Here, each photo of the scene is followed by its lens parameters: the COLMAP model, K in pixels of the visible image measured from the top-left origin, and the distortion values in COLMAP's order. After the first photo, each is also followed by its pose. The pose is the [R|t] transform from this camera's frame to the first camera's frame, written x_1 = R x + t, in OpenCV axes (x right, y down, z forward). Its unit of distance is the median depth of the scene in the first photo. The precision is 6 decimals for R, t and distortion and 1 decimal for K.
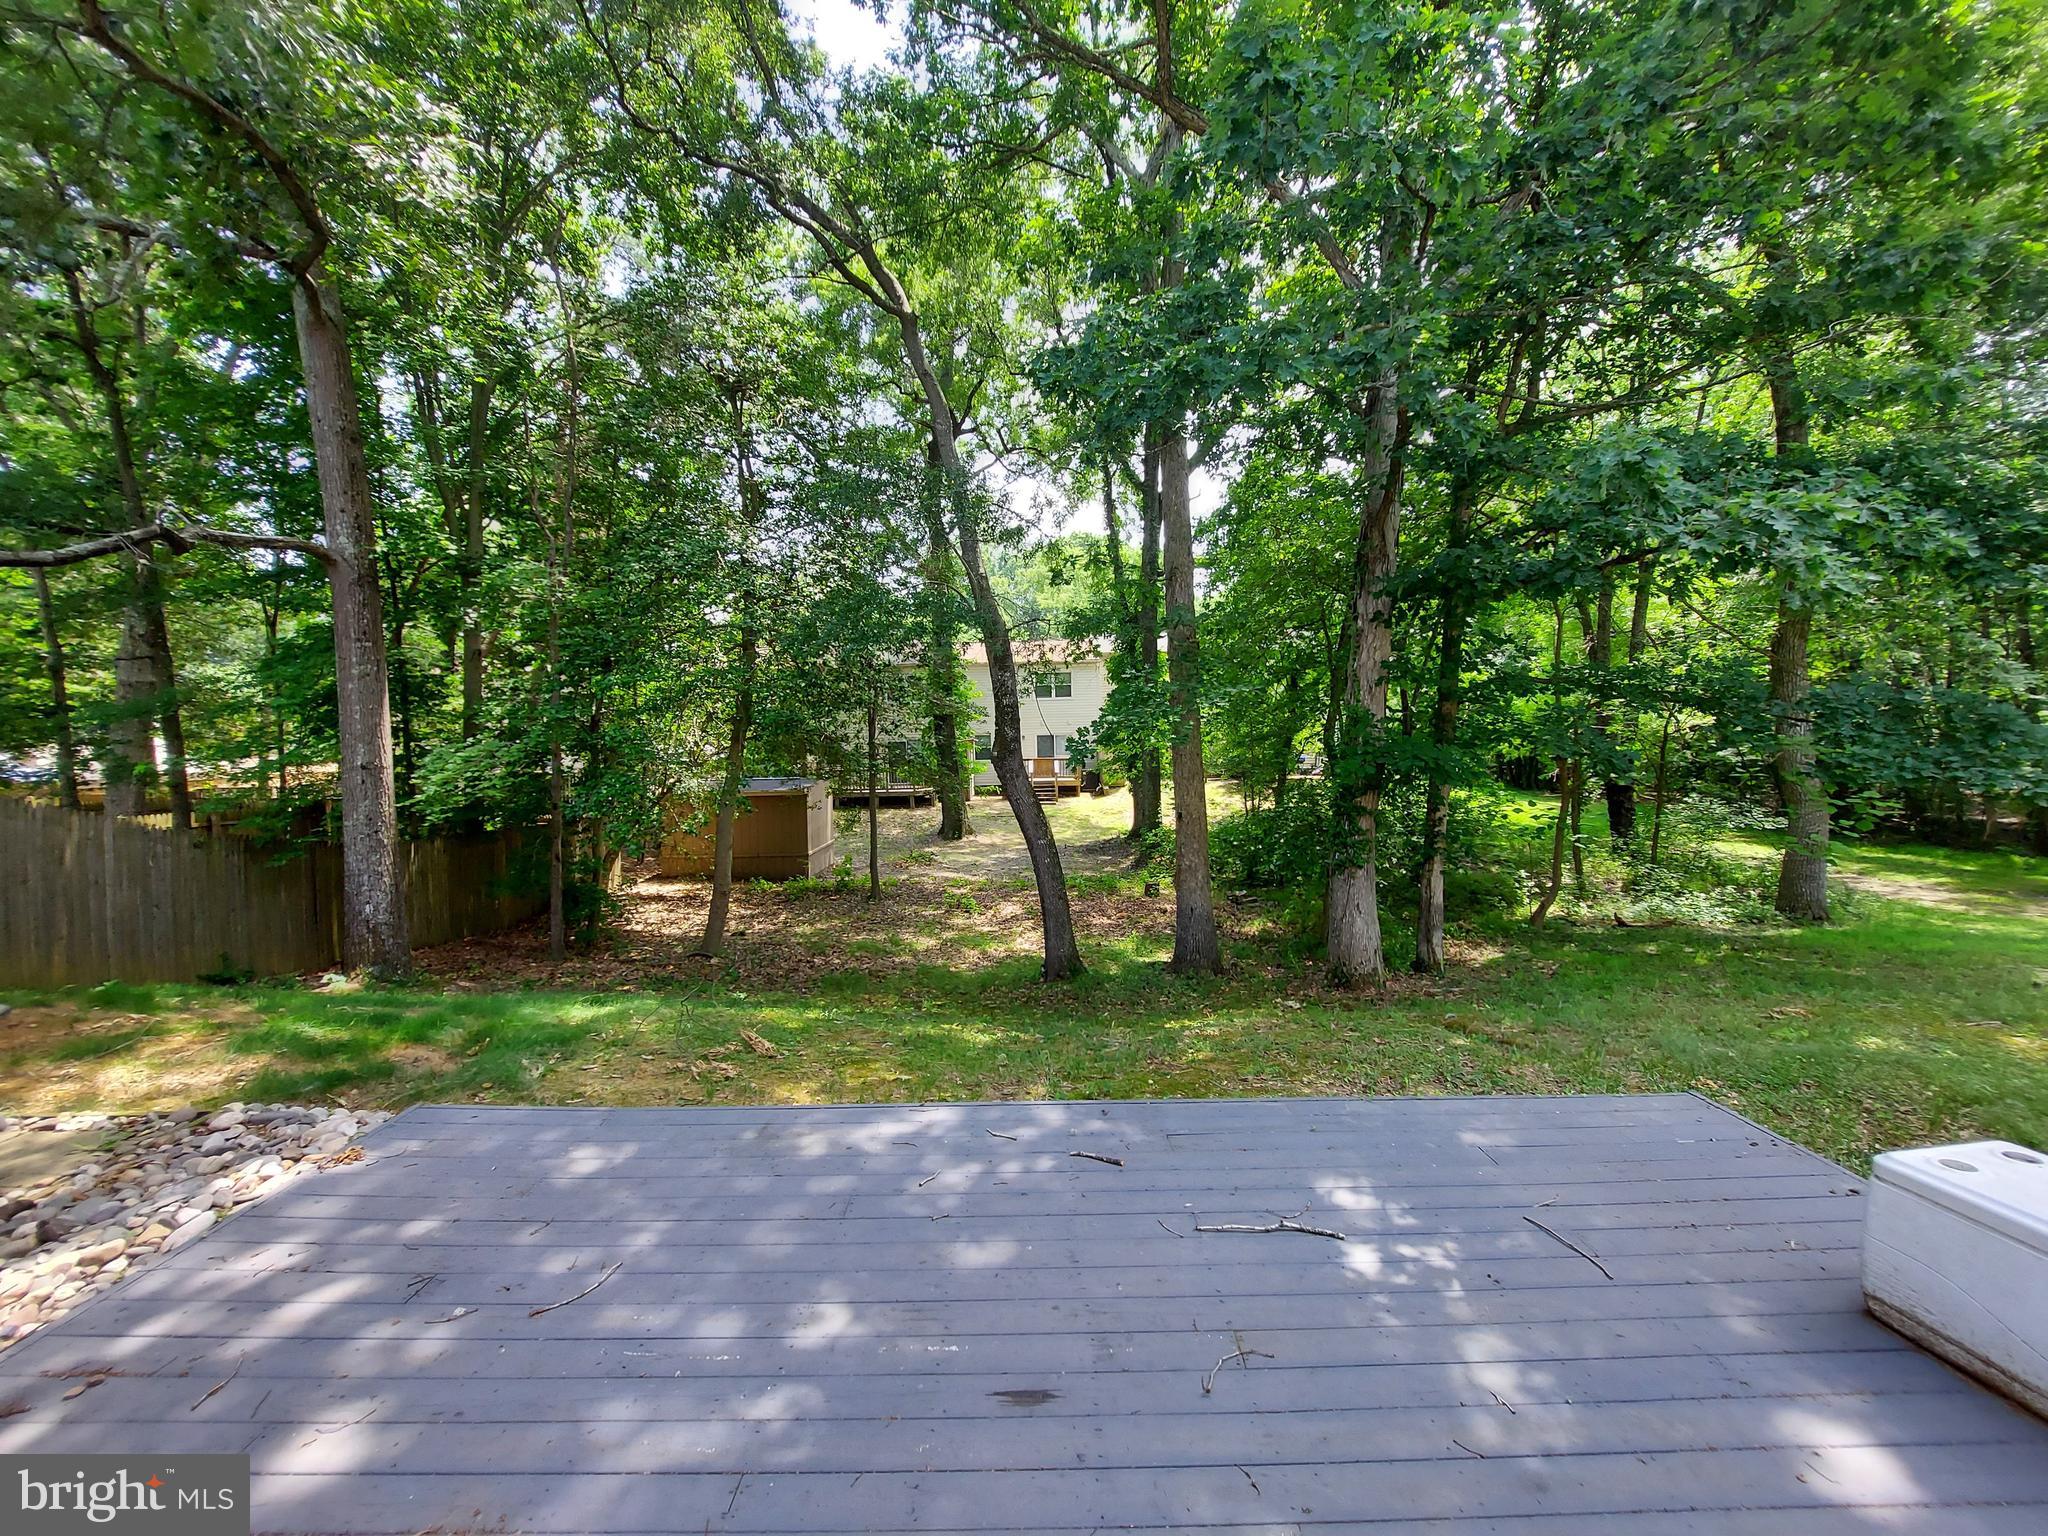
lens RADIAL K [[814.6, 0, 1019.9], [0, 814.6, 763.7], [0, 0, 1]] dist [-0.012343, -0.000516]
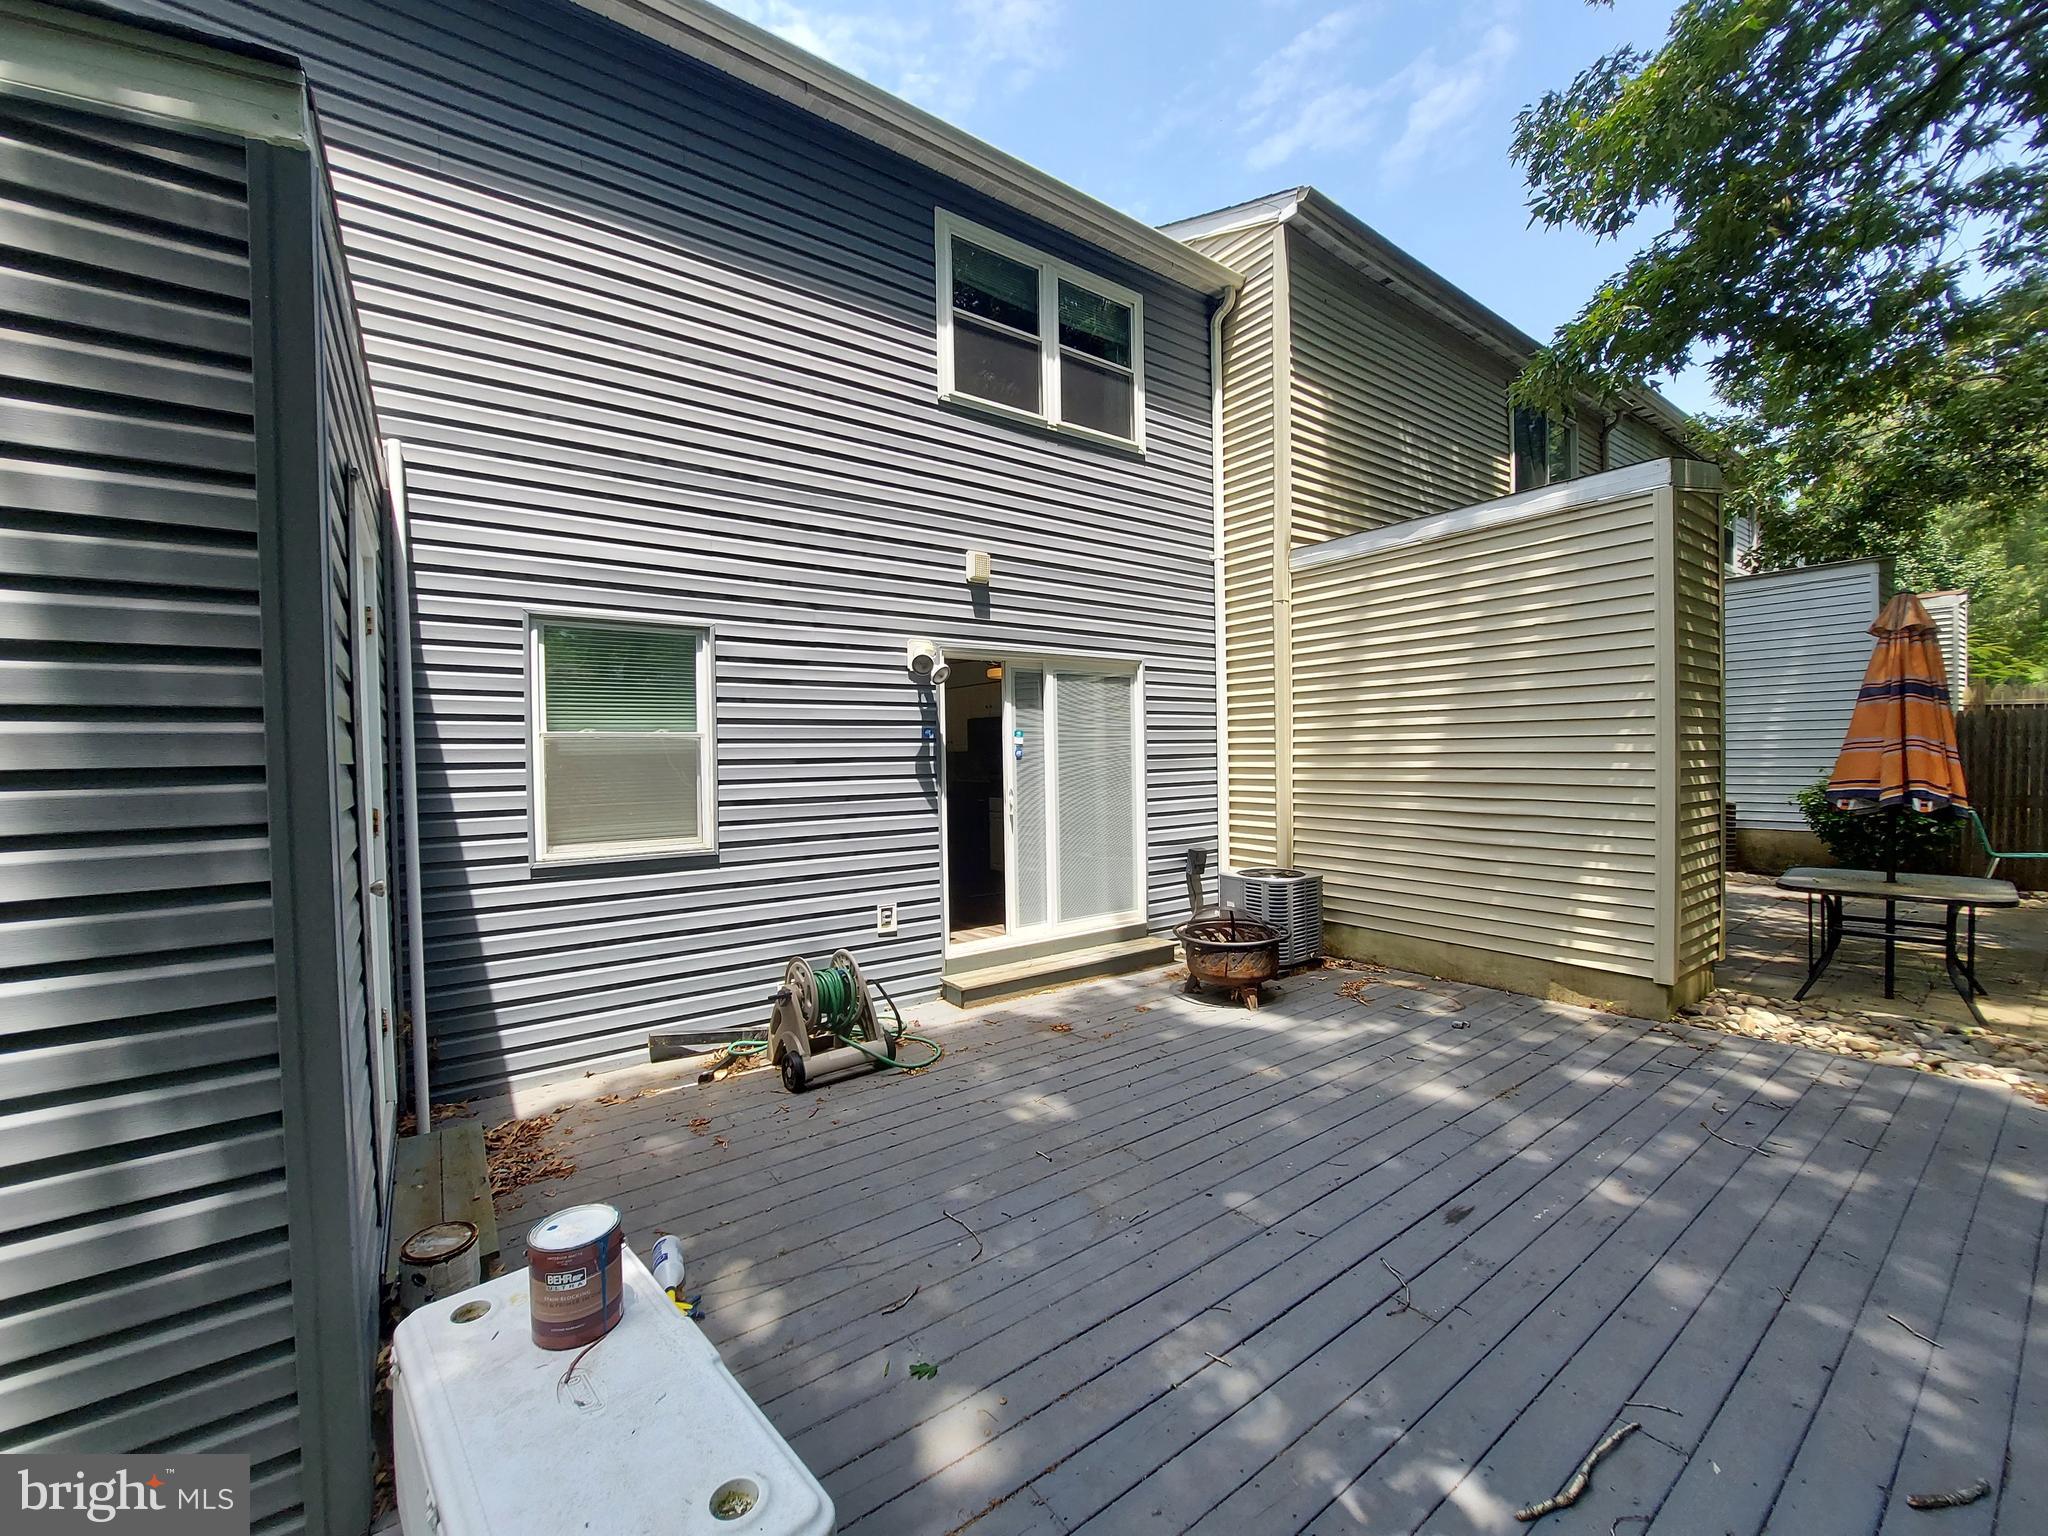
lens RADIAL K [[834.1, 0, 1021.3], [0, 834.1, 758.9], [0, 0, 1]] dist [-0.009720, -0.000130]
pose [[-0.796949, 0.040875, -0.602662, 1.177784], [0.018501, 0.998891, 0.043284, -0.043756], [0.603763, 0.023345, -0.796822, 1.391409]]
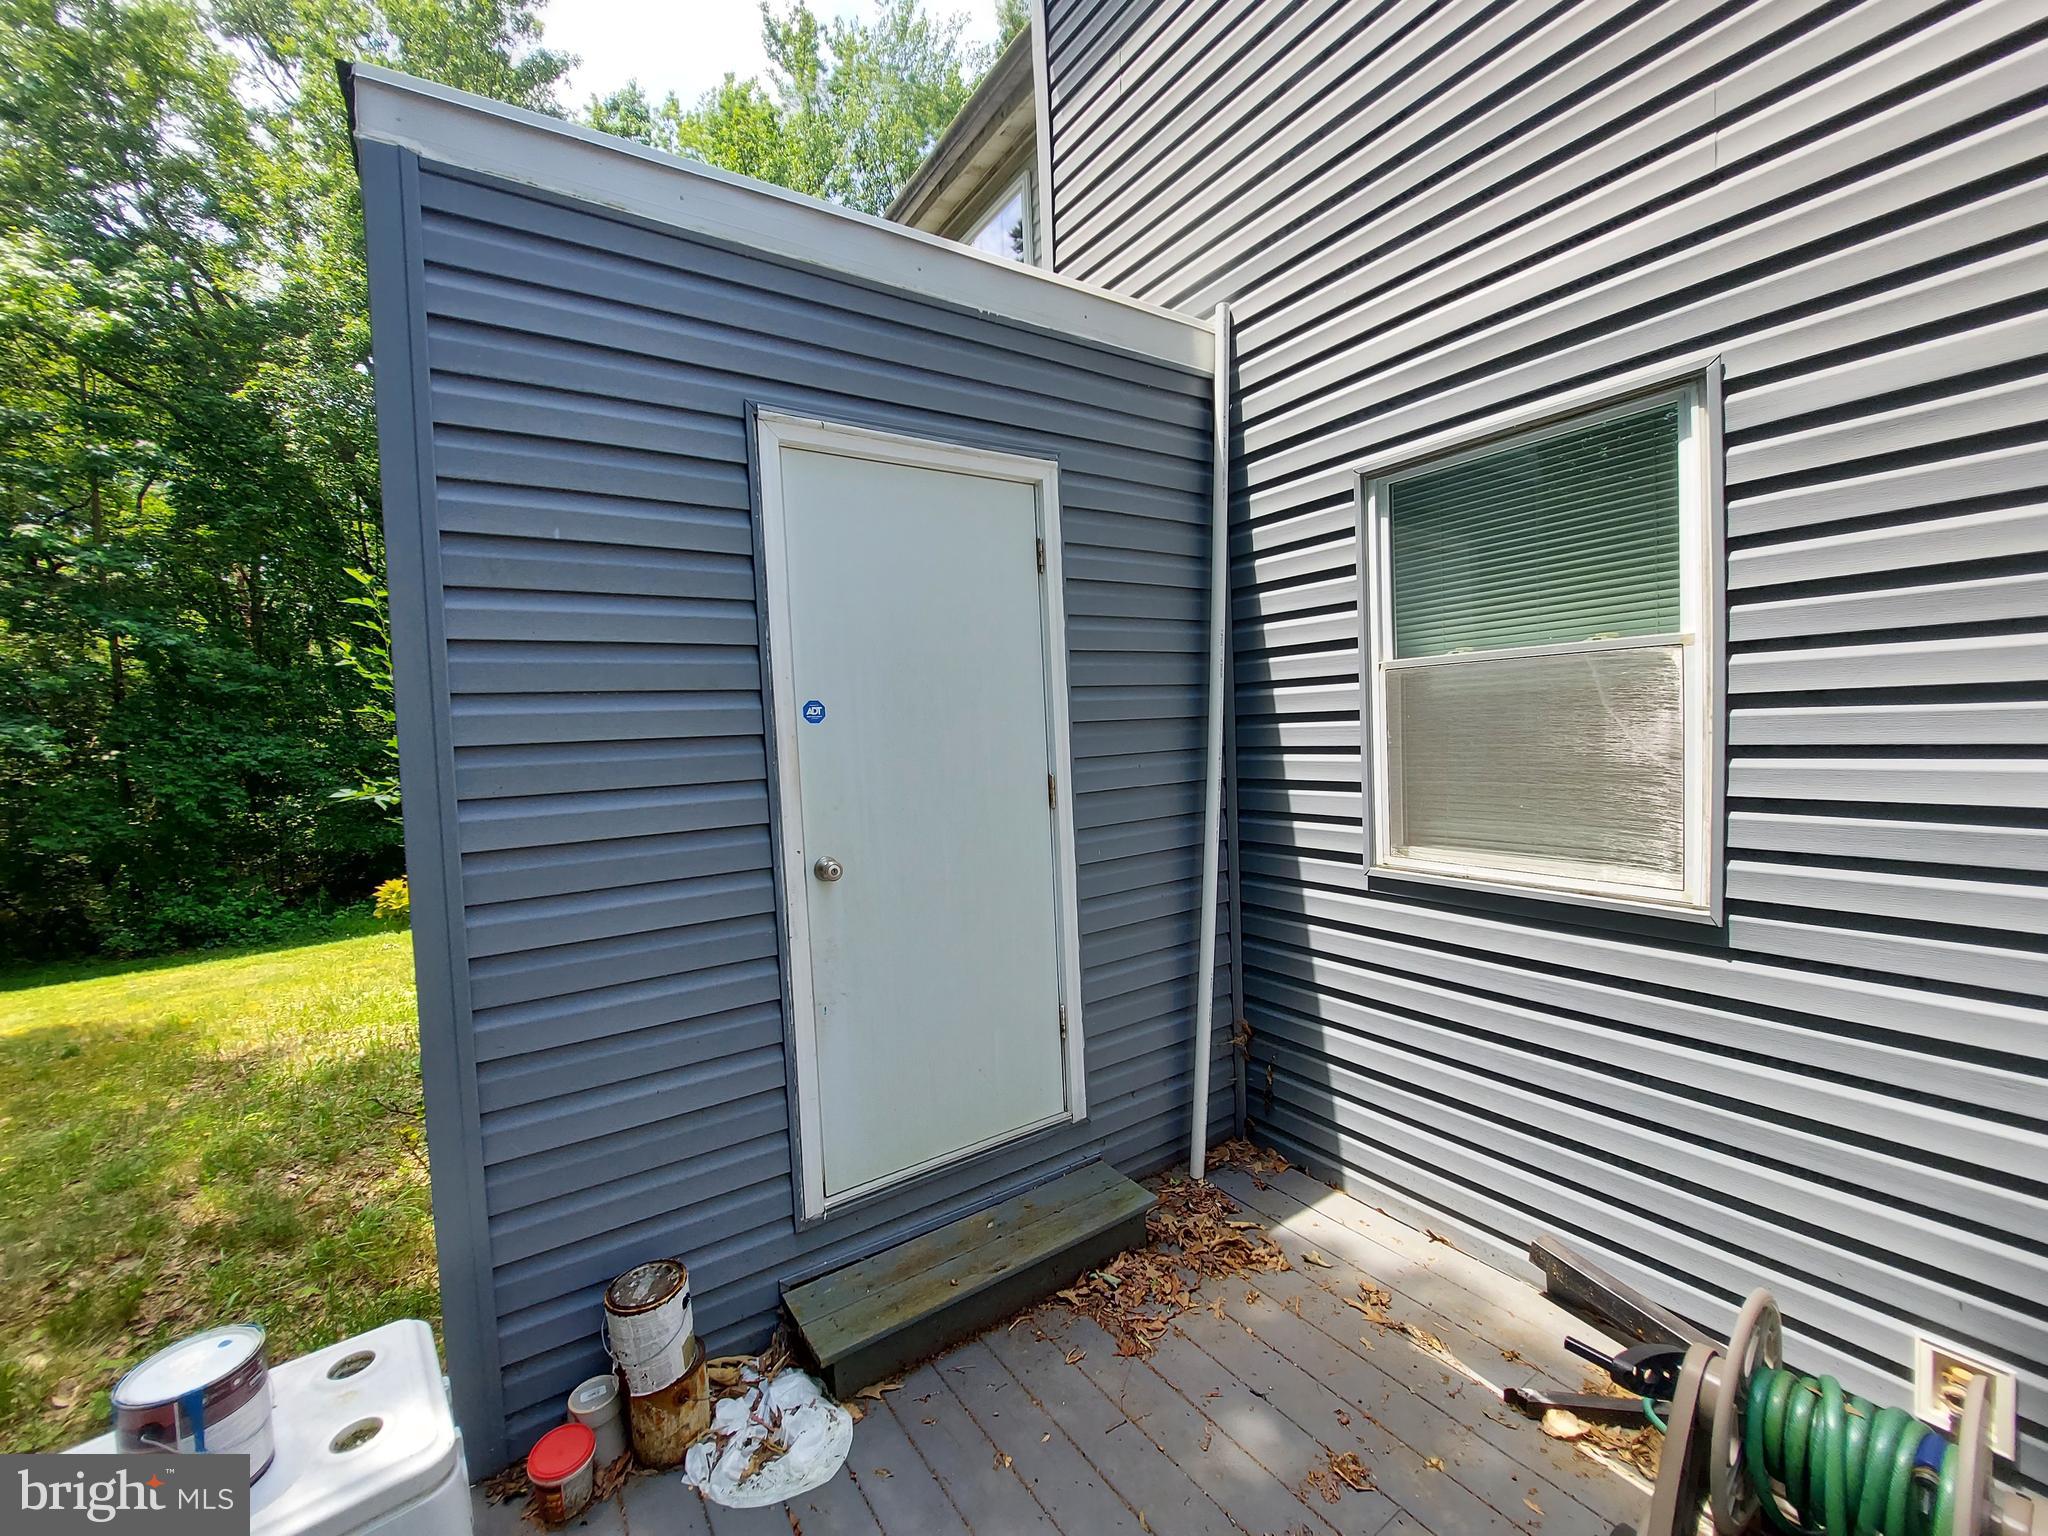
lens RADIAL K [[827.3, 0, 1028.9], [0, 827.3, 770.0], [0, 0, 1]] dist [-0.022178, 0.004528]
pose [[-0.566437, 0.007740, 0.824069, 0.352599], [0.077104, 0.996067, 0.043643, 0.012320], [-0.820490, 0.088261, -0.564806, 0.445891]]
